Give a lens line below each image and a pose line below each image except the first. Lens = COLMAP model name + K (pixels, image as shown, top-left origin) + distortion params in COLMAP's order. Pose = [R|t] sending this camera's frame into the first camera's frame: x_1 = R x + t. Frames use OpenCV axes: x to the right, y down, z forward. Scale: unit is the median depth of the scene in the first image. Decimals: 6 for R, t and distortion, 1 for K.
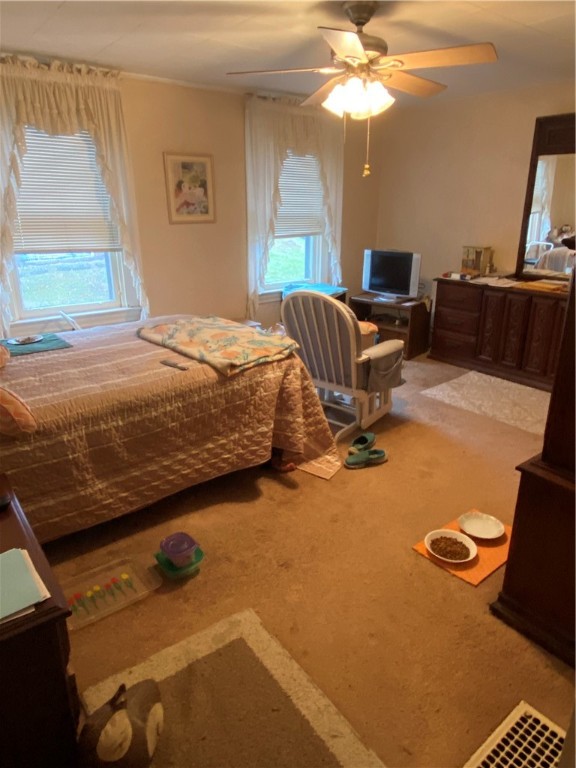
lens RADIAL K [[487.0, 0, 289.0], [0, 487.0, 385.2], [0, 0, 1]] dist [0.000263, -0.003757]
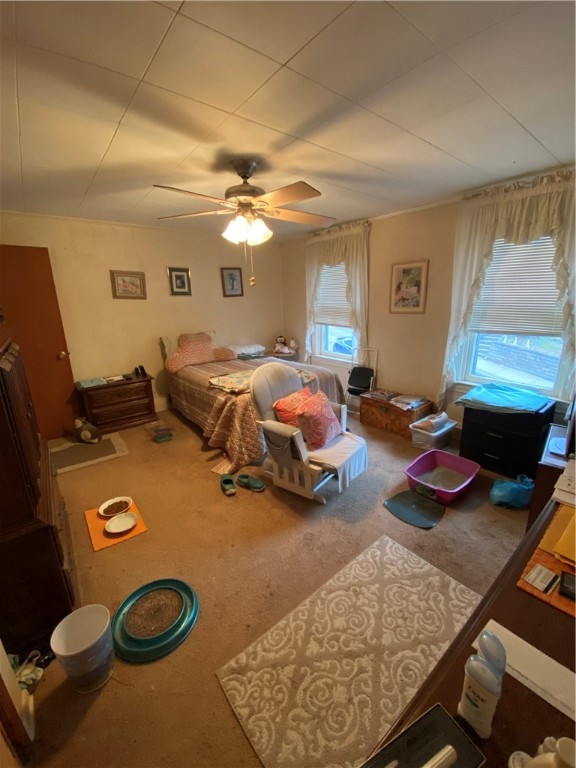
lens RADIAL K [[310.4, 0, 289.7], [0, 310.4, 383.7], [0, 0, 1]] dist [0.000535, -0.000017]
pose [[0.014943, 0.275462, -0.961196, 0.666852], [-0.330109, 0.908762, 0.255303, -0.280552], [0.943825, 0.313484, 0.104512, 0.701363]]
